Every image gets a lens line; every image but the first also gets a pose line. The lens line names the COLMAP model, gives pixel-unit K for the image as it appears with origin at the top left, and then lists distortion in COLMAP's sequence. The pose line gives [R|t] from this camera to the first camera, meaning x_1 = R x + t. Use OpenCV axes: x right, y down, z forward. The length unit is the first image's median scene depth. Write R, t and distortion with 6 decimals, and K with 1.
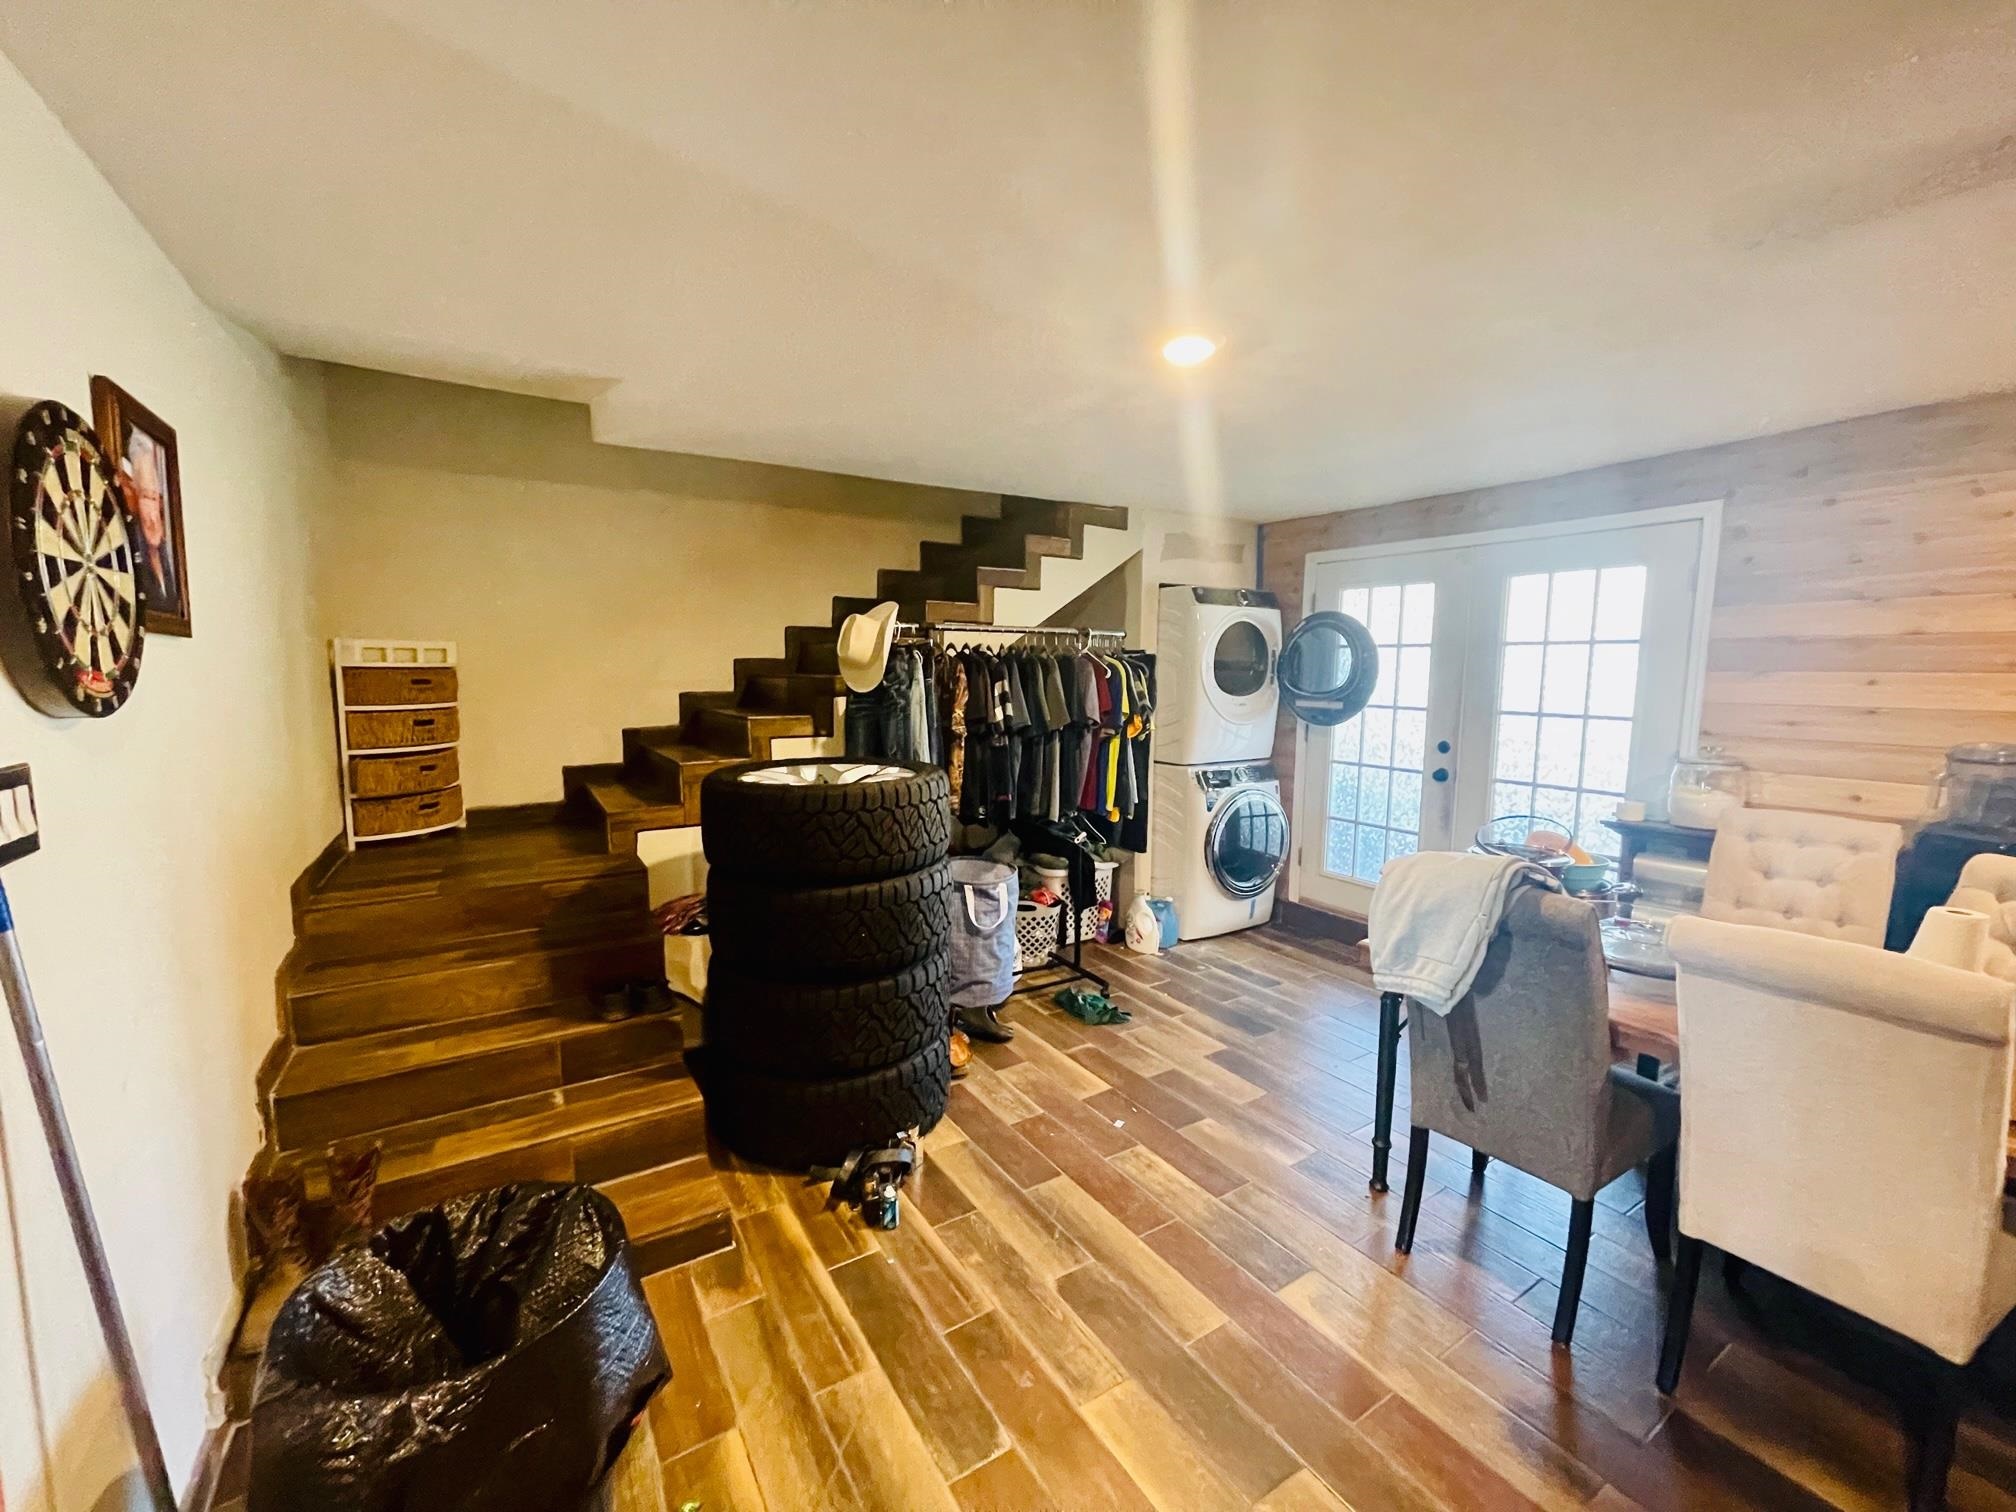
lens RADIAL K [[821.7, 0, 1003.6], [0, 821.7, 755.9], [0, 0, 1]] dist [-0.000029, 0.000284]
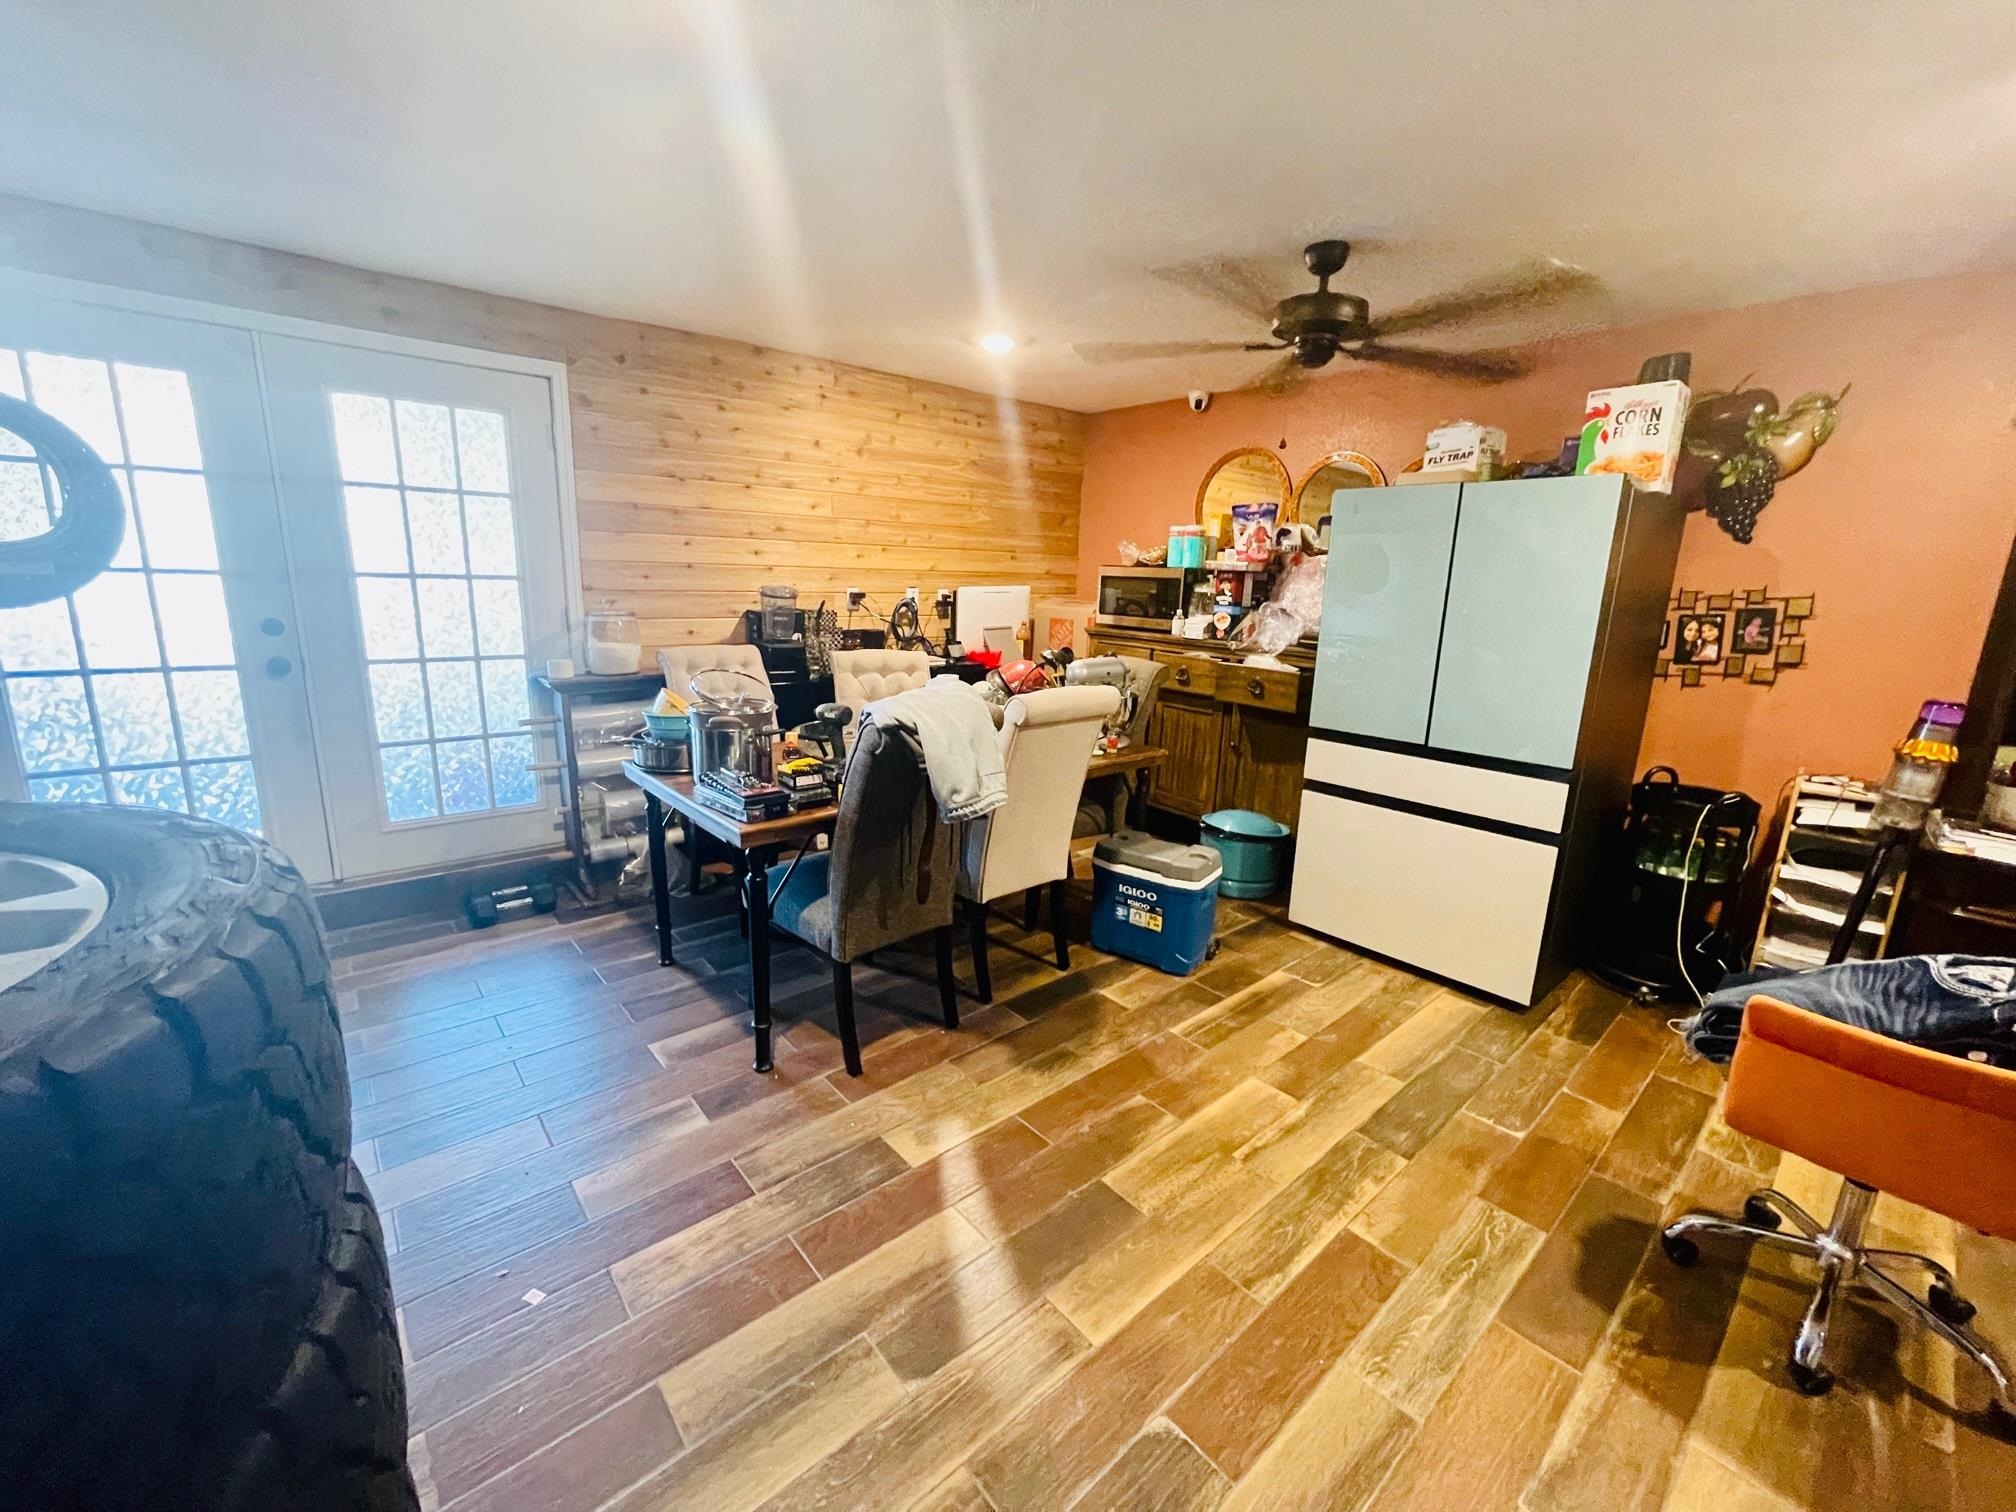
lens RADIAL K [[821.7, 0, 1004.1], [0, 821.7, 754.0], [0, 0, 1]] dist [-0.000029, 0.000284]
pose [[-0.150689, -0.220898, 0.963585, -0.342884], [0.079042, 0.968903, 0.234478, -0.027936], [-0.985416, 0.111497, -0.128543, 0.636249]]
